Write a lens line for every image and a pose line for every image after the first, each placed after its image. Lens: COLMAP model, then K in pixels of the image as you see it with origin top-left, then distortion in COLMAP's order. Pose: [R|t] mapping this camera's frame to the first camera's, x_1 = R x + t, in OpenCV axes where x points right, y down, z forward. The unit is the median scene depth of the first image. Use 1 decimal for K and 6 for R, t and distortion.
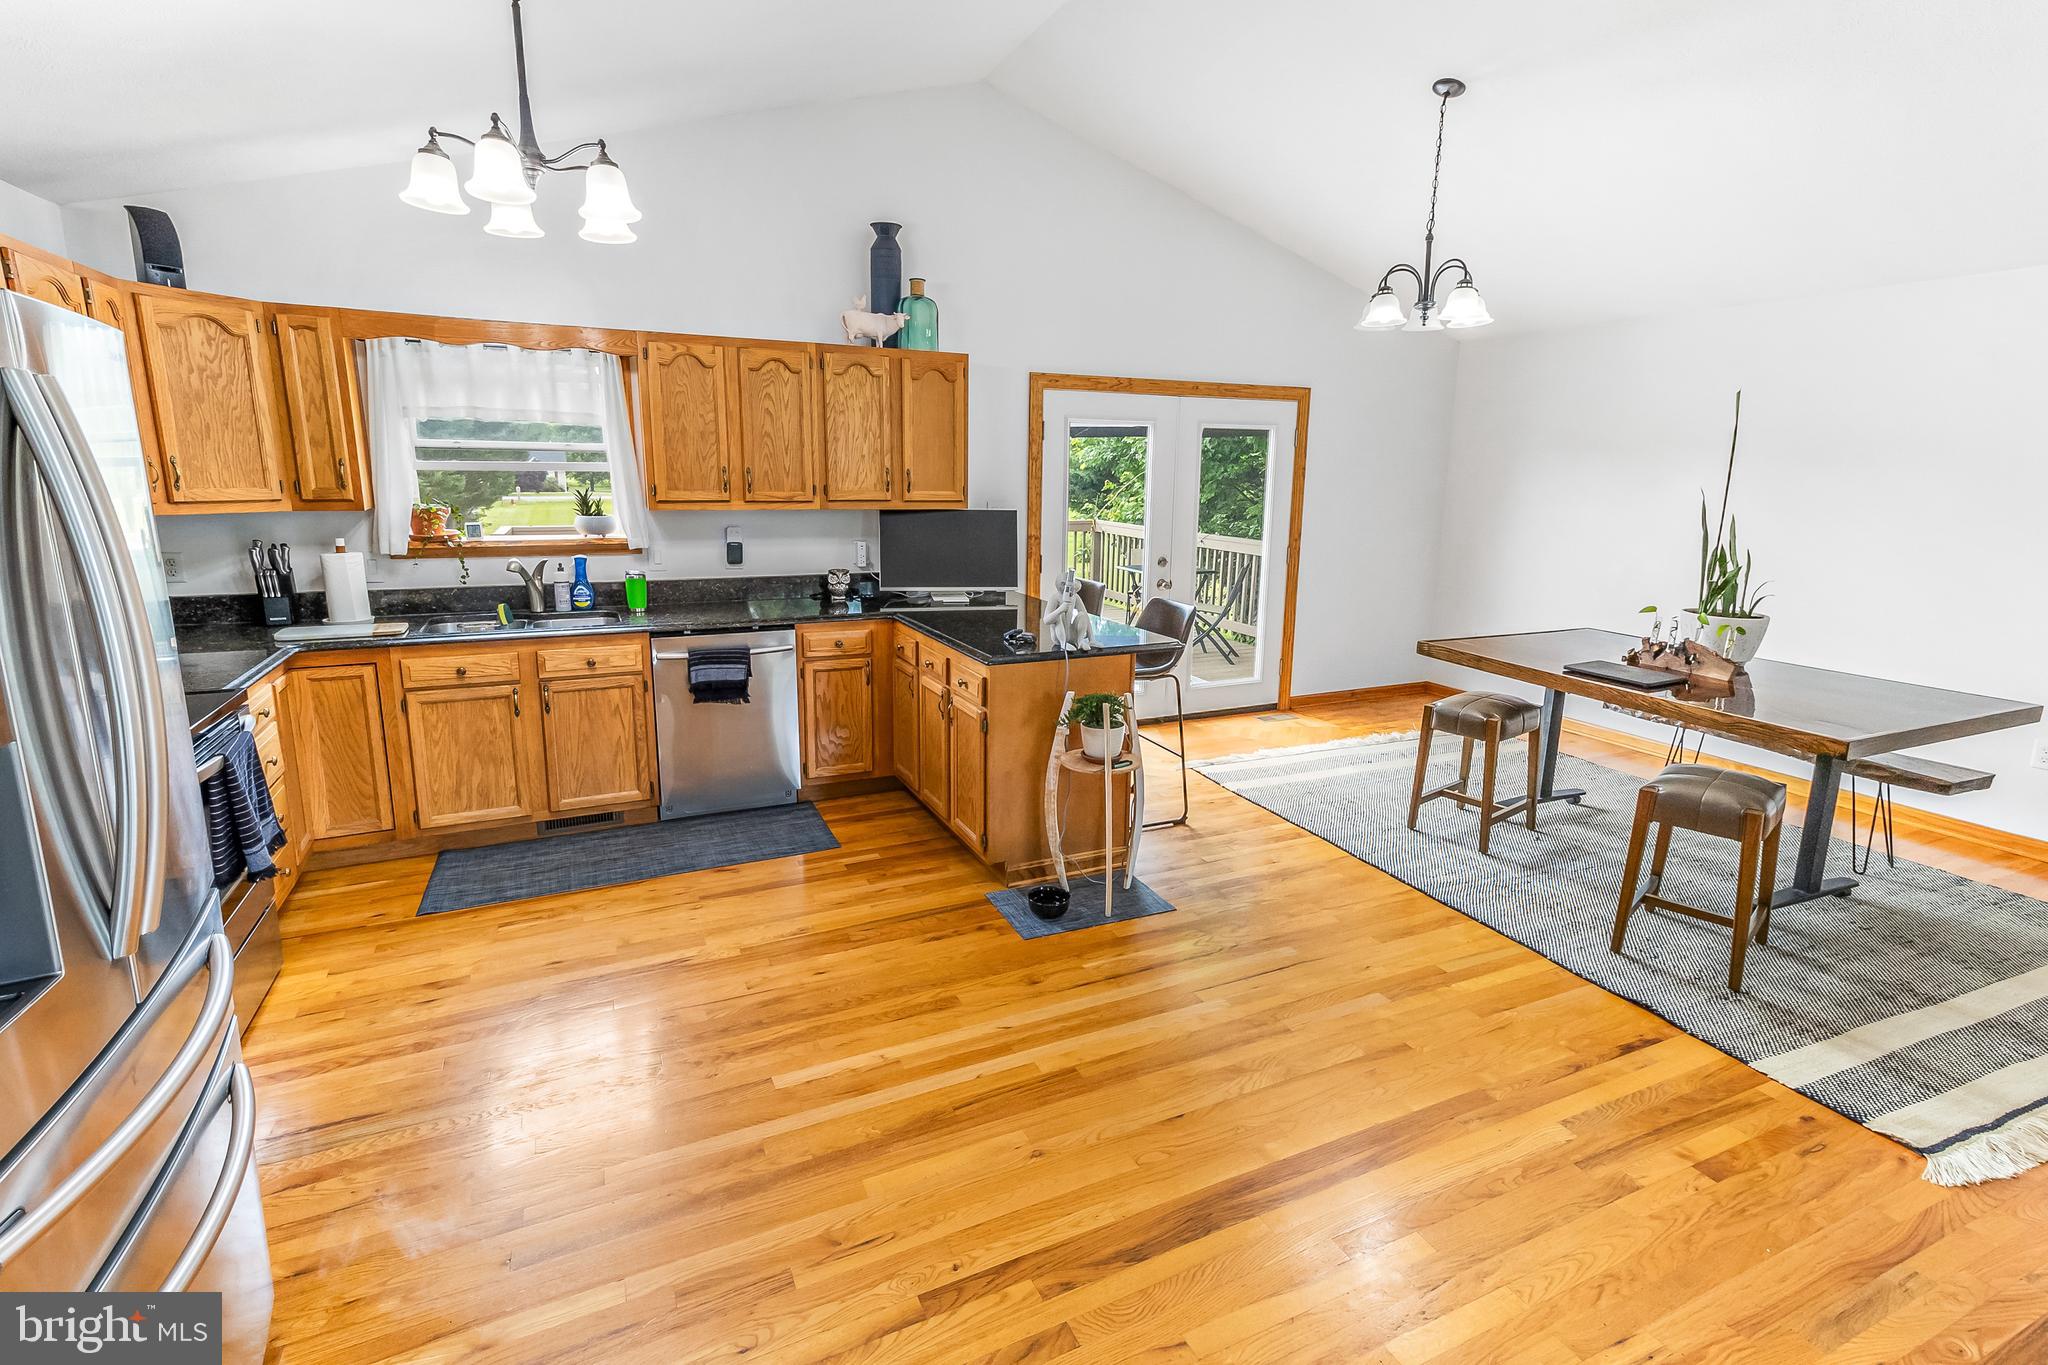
lens RADIAL K [[952.1, 0, 1023.0], [0, 952.1, 674.4], [0, 0, 1]] dist [0.003997, 0.000251]
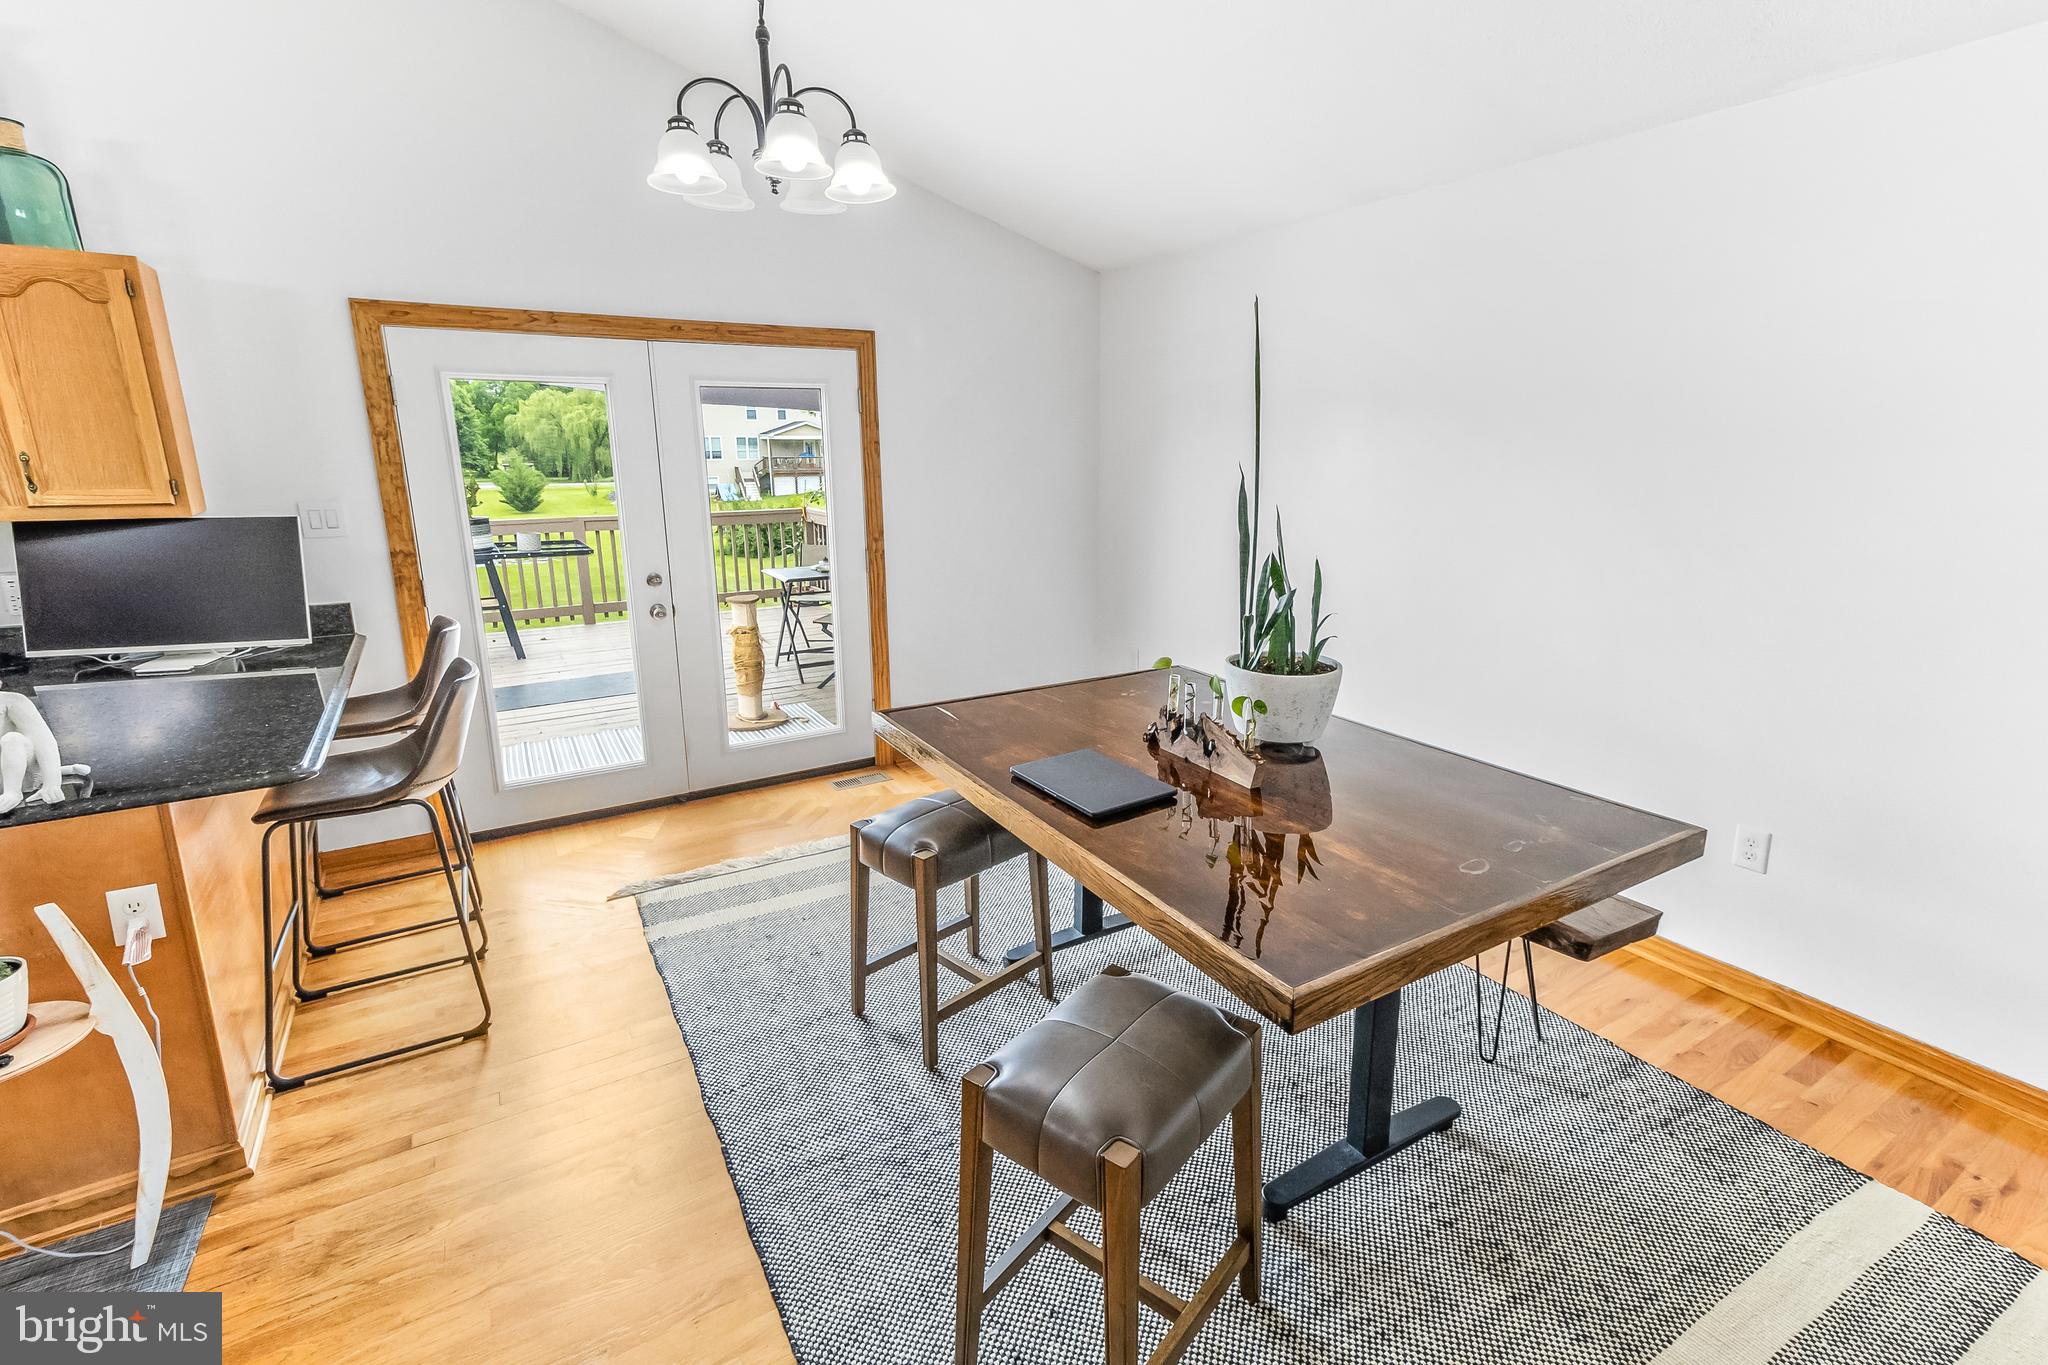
lens RADIAL K [[952.1, 0, 1032.0], [0, 952.1, 676.8], [0, 0, 1]] dist [0.003997, 0.000251]
pose [[0.991899, -0.046178, 0.118335, 0.455131], [0.043389, 0.998719, 0.026035, -0.071388], [-0.119385, -0.020689, 0.992632, 0.363414]]
